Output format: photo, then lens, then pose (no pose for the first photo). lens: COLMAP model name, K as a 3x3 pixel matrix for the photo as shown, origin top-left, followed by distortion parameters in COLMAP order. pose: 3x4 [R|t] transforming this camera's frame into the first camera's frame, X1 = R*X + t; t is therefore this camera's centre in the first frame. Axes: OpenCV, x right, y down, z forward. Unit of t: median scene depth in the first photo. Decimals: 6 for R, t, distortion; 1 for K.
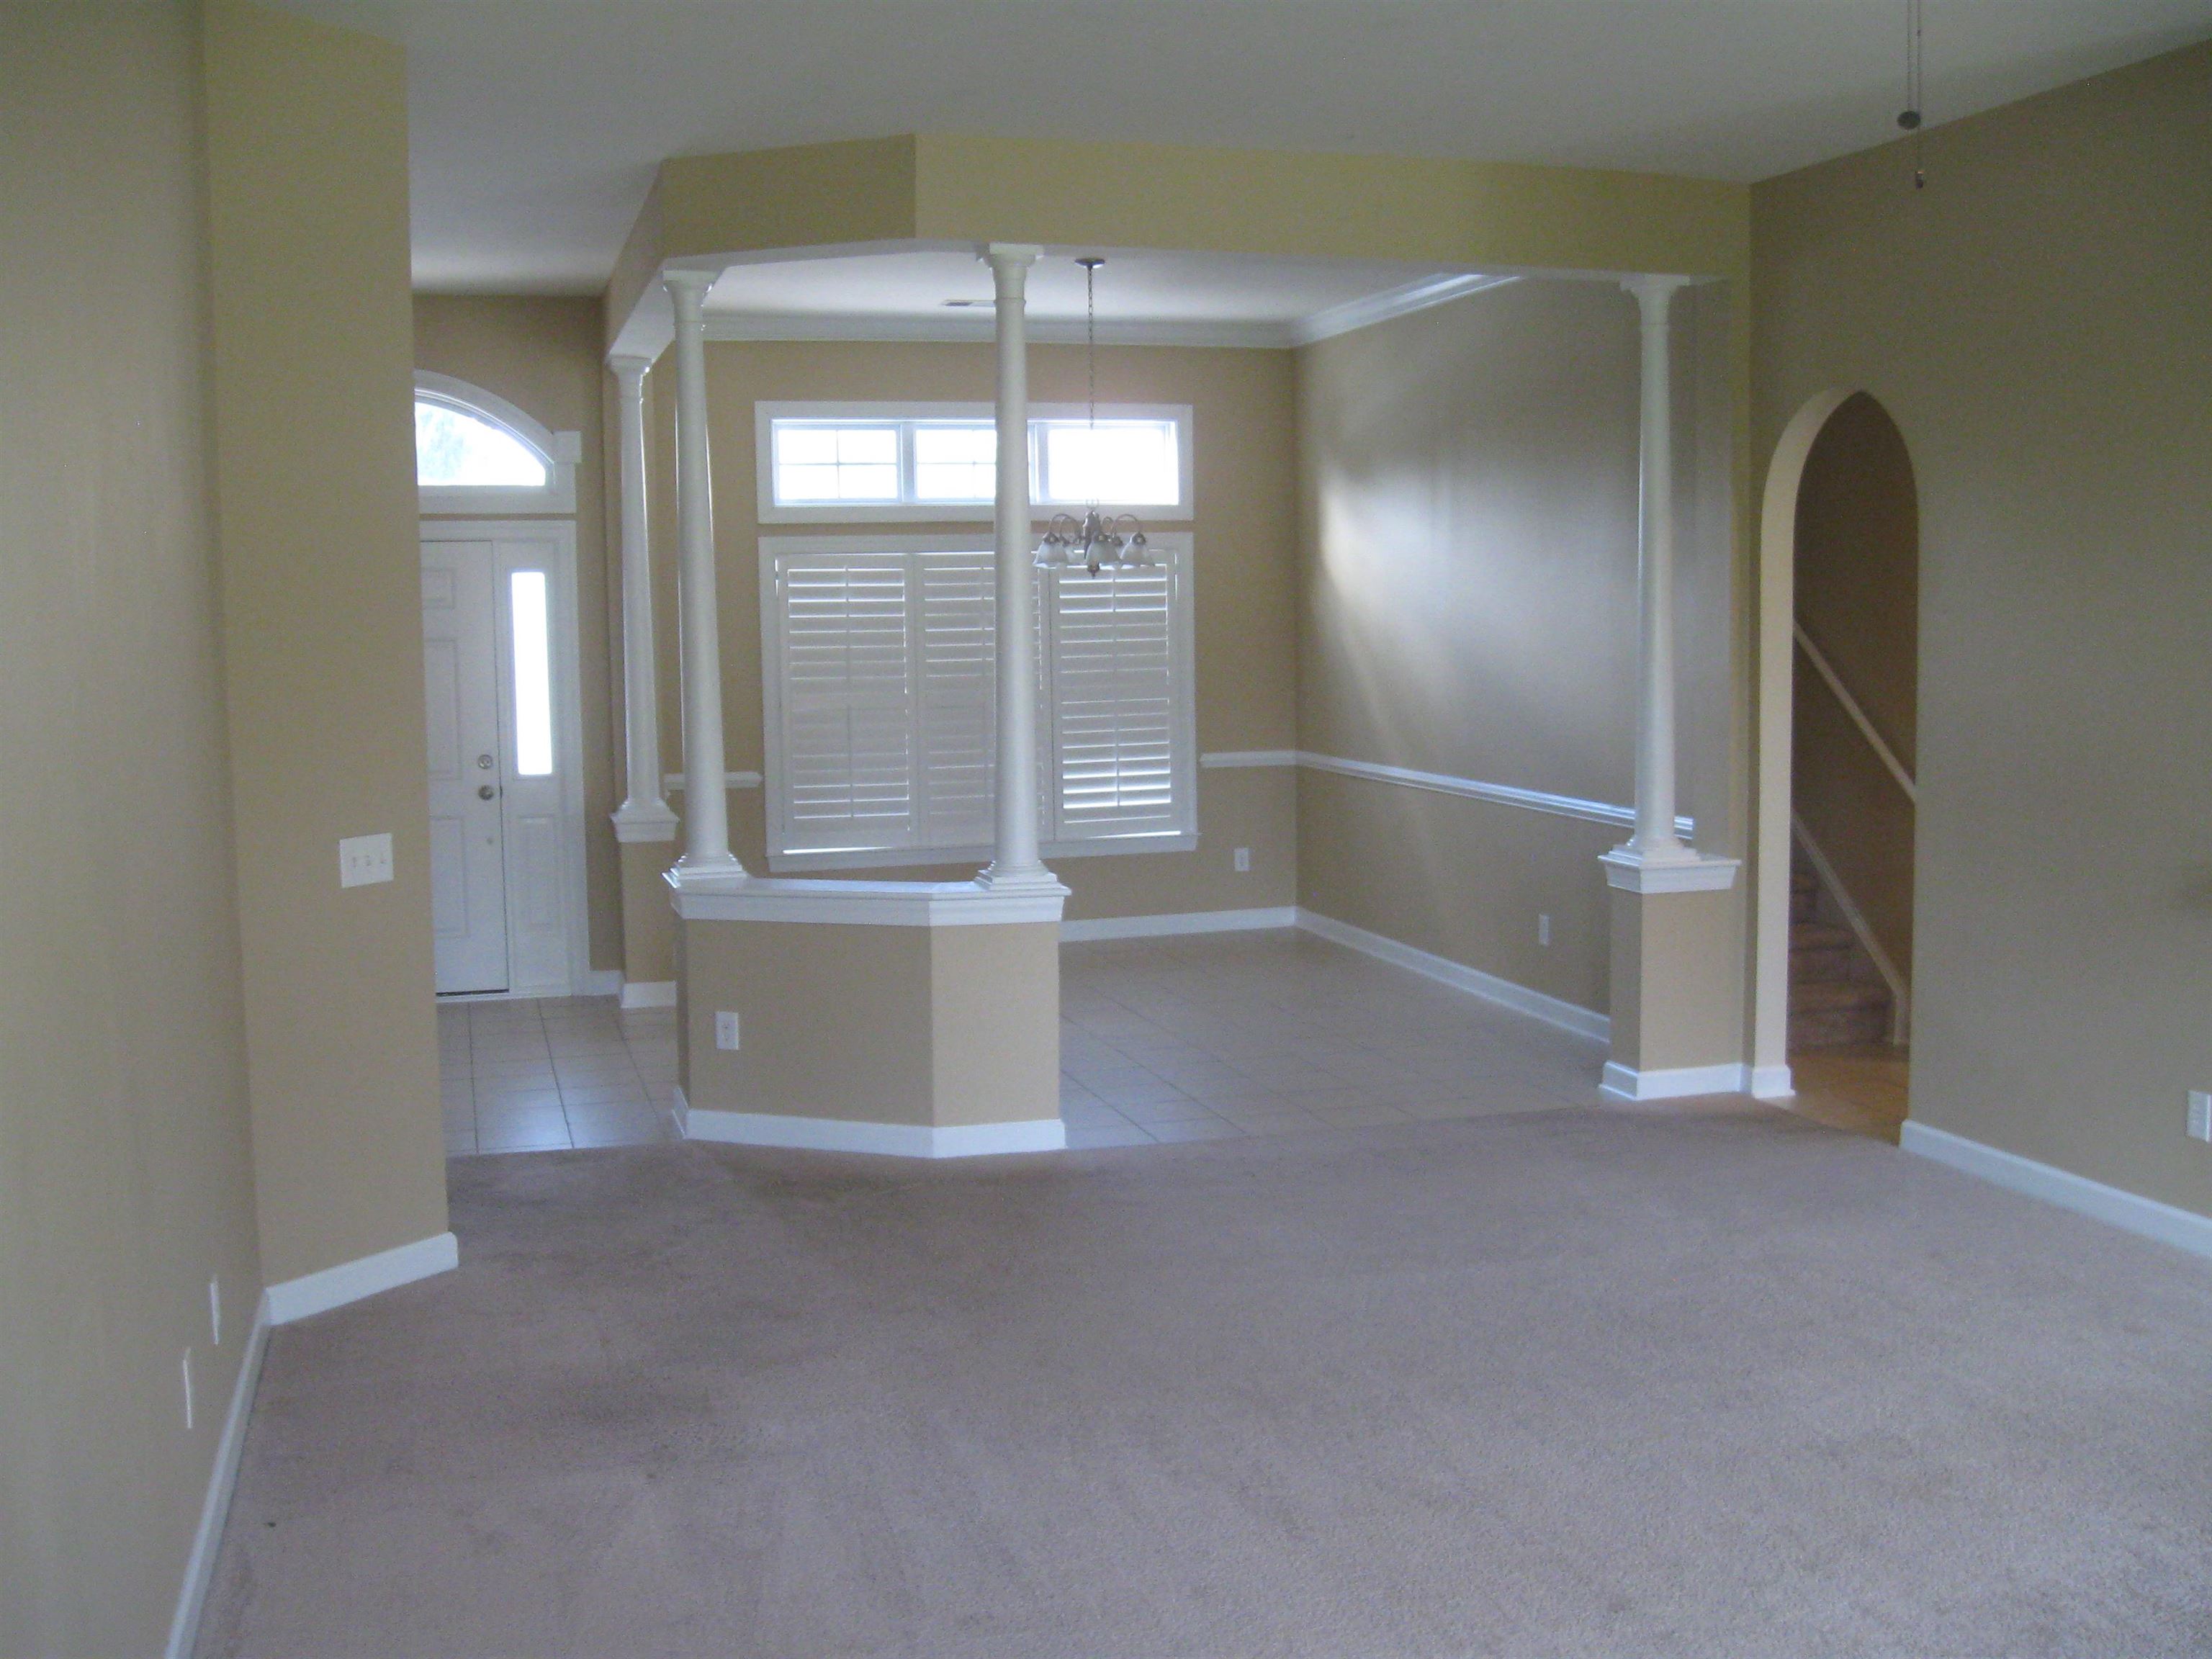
lens RADIAL K [[2331.5, 0, 1114.9], [0, 2331.5, 827.0], [0, 0, 1]] dist [-0.107959, 0.000000]
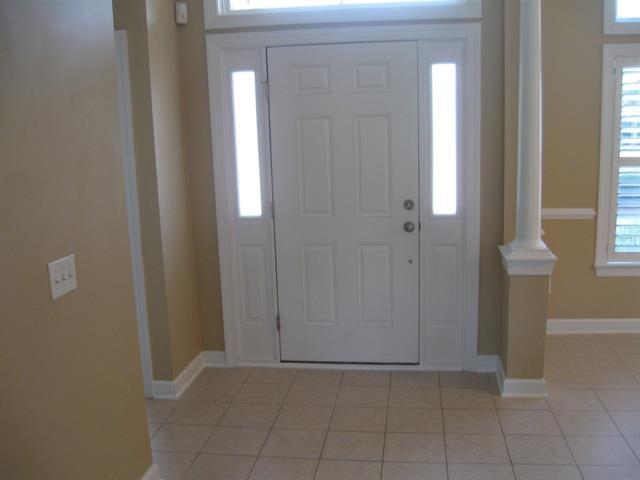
lens RADIAL K [[674.6, 0, 324.9], [0, 674.6, 242.5], [0, 0, 1]] dist [-0.107959, 0.000000]
pose [[0.918212, 0.059056, -0.391661, -0.147276], [-0.022190, 0.994939, 0.097998, -0.040451], [0.395467, -0.081292, 0.914876, 0.563540]]
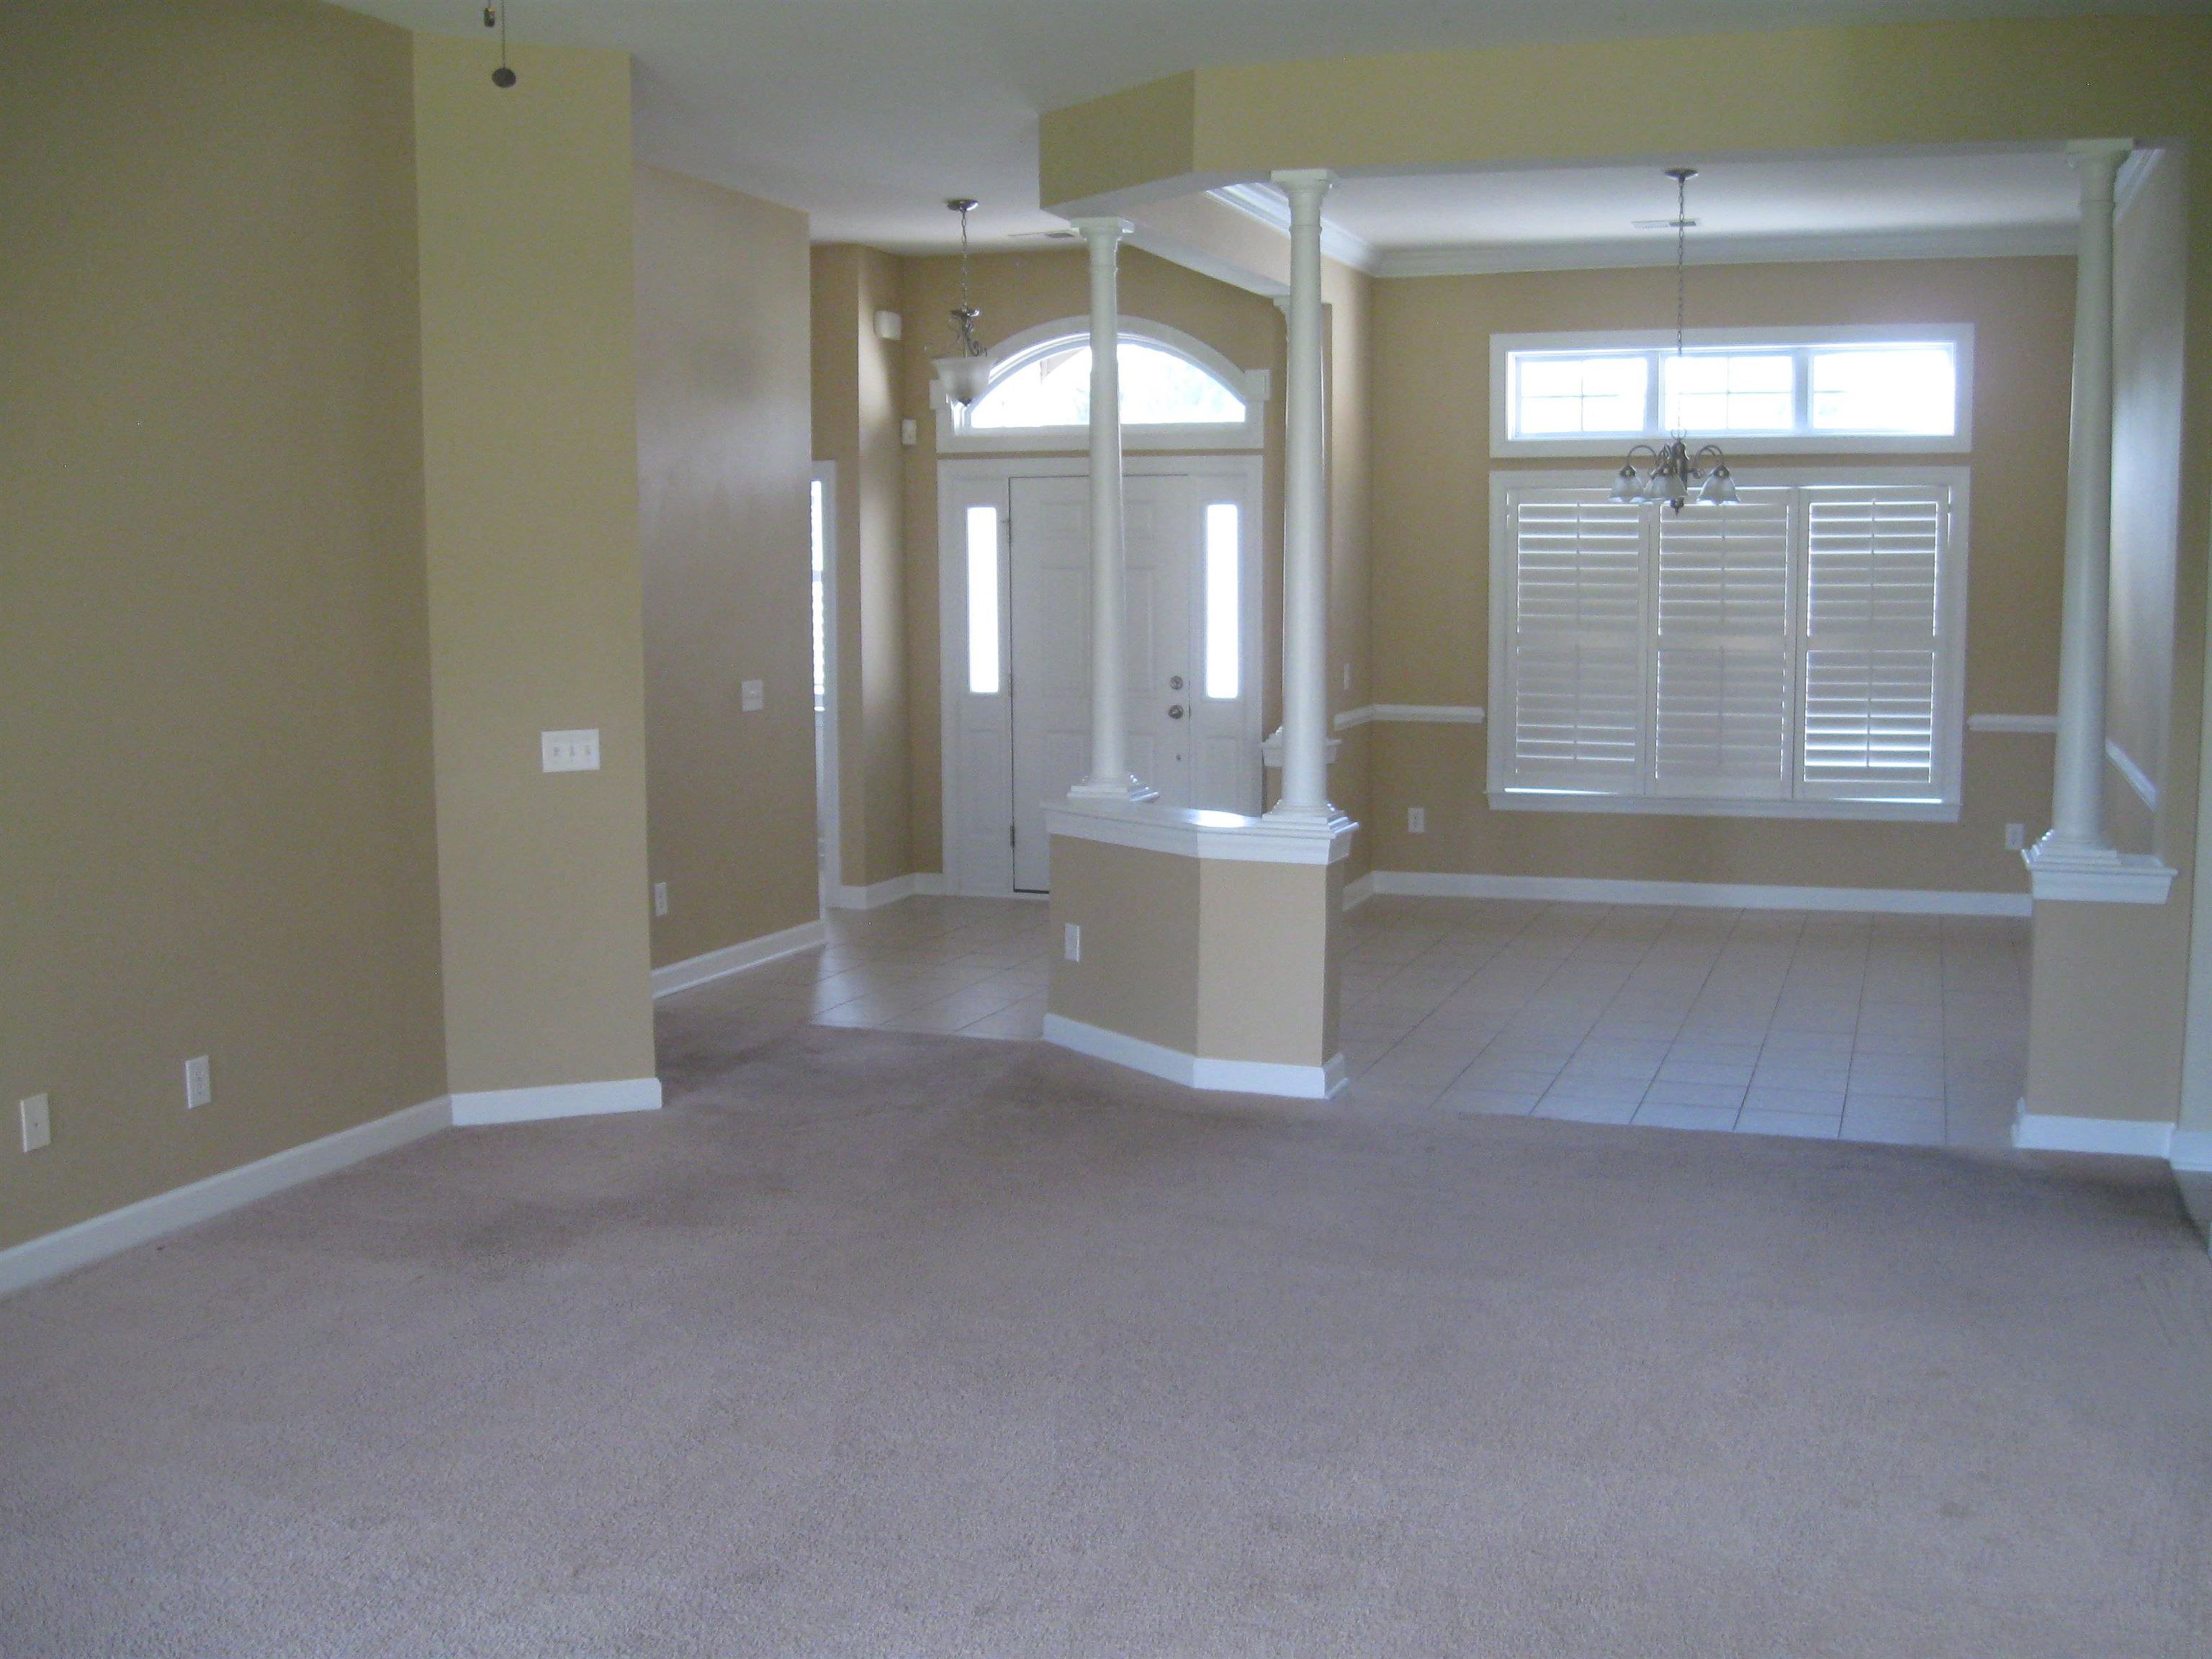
lens RADIAL K [[2331.5, 0, 1104.1], [0, 2331.5, 824.3], [0, 0, 1]] dist [-0.107959, 0.000000]
pose [[0.810451, 0.078934, -0.580464, 0.302945], [-0.063106, 0.996878, 0.047450, -0.011145], [0.582398, -0.001825, 0.812902, 0.099282]]
